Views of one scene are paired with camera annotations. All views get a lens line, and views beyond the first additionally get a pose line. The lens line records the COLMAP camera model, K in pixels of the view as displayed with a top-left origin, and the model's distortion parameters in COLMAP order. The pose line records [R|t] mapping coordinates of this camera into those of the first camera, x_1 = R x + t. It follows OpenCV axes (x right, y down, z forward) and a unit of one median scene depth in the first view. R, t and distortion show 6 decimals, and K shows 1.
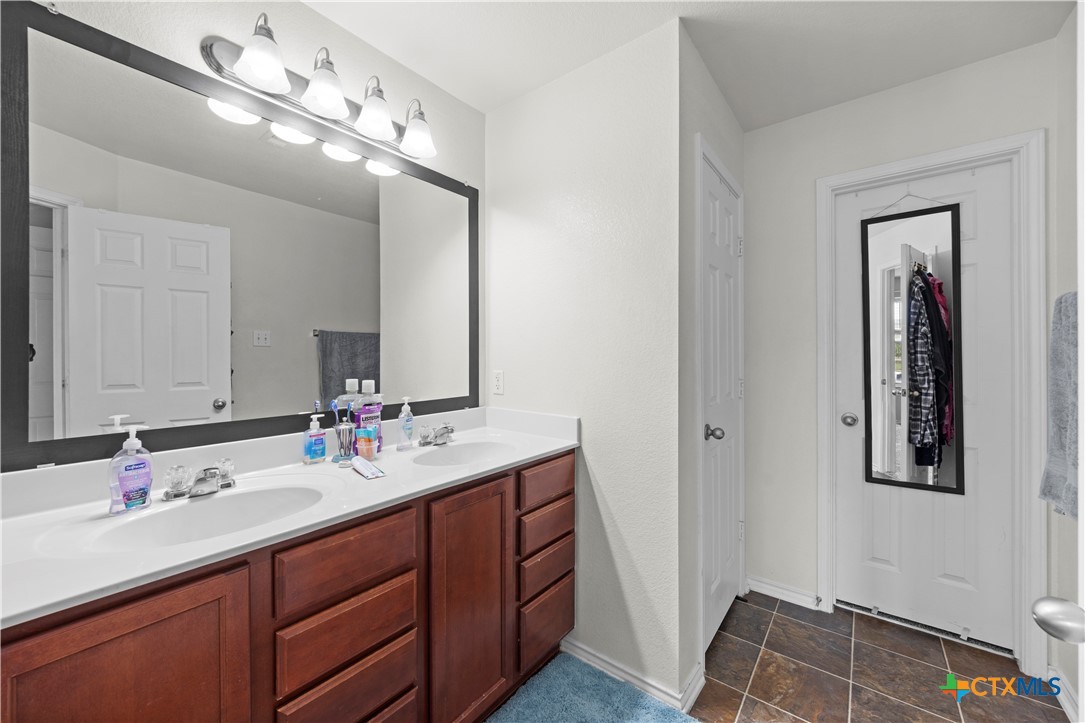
lens RADIAL K [[400.4, 0, 536.3], [0, 400.4, 356.0], [0, 0, 1]] dist [-0.000924, -0.000074]
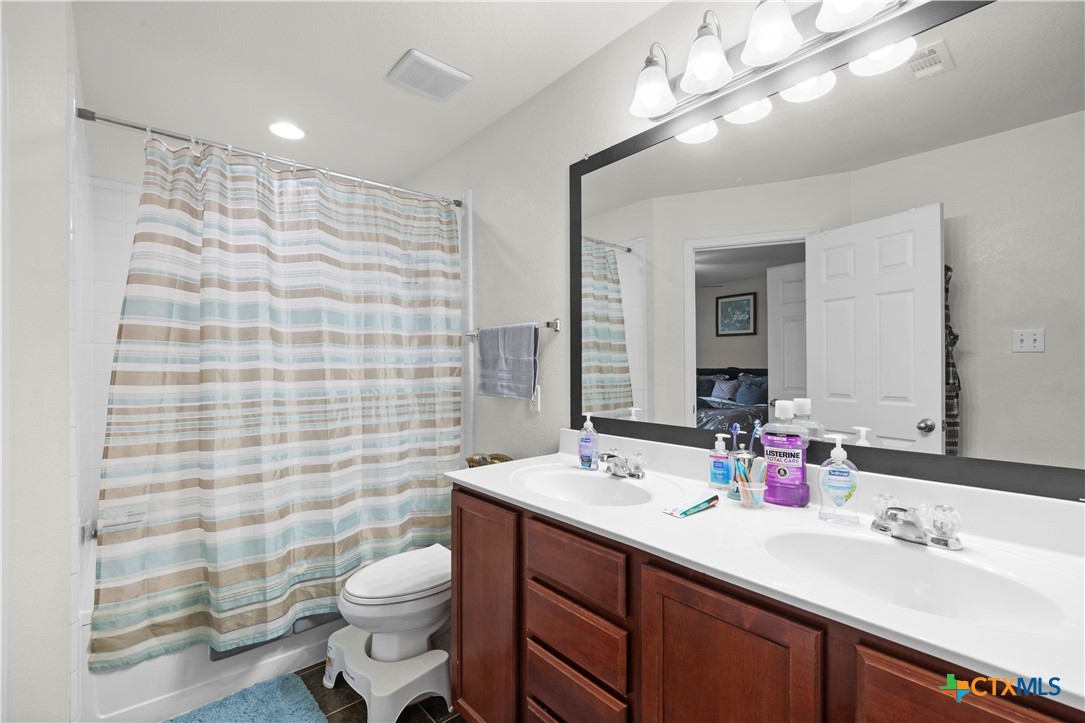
lens RADIAL K [[471.0, 0, 534.5], [0, 471.0, 366.2], [0, 0, 1]] dist [0.001816, -0.002301]
pose [[-0.193833, -0.003251, -0.981029, 0.507505], [-0.002162, 0.999993, -0.002887, 0.005296], [0.981032, 0.001562, -0.193839, 0.780125]]
